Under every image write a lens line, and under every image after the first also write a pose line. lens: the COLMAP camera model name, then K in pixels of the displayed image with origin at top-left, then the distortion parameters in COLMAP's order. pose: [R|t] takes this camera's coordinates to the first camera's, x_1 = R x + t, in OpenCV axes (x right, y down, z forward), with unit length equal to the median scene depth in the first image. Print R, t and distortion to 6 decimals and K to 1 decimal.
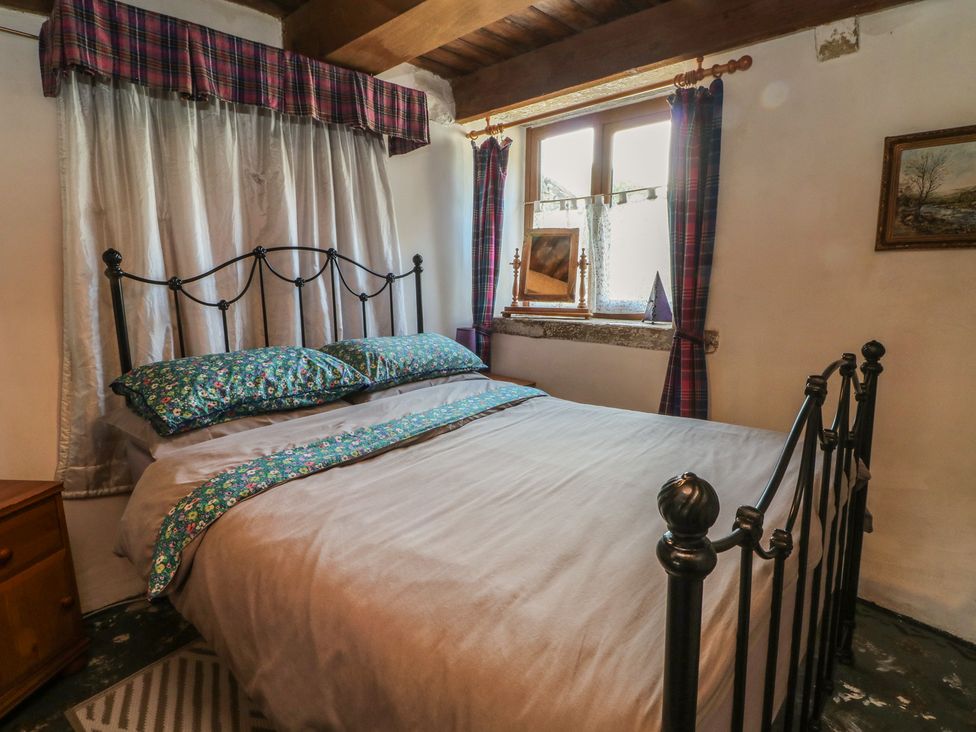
lens RADIAL K [[520.1, 0, 481.2], [0, 520.1, 371.2], [0, 0, 1]] dist [0.017779, -0.023691]
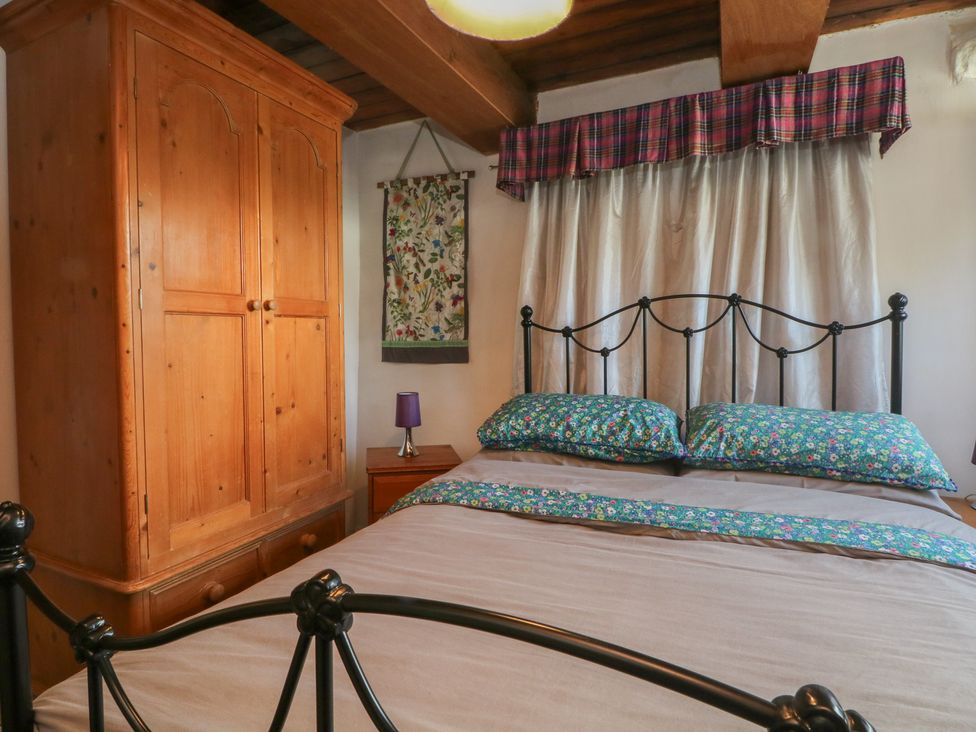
lens RADIAL K [[533.7, 0, 480.9], [0, 533.7, 366.1], [0, 0, 1]] dist [0.000245, -0.014261]
pose [[0.297658, 0.085865, -0.950803, 0.542040], [-0.164772, 0.985621, 0.037426, -0.106812], [0.940345, 0.145526, 0.307527, 0.460137]]
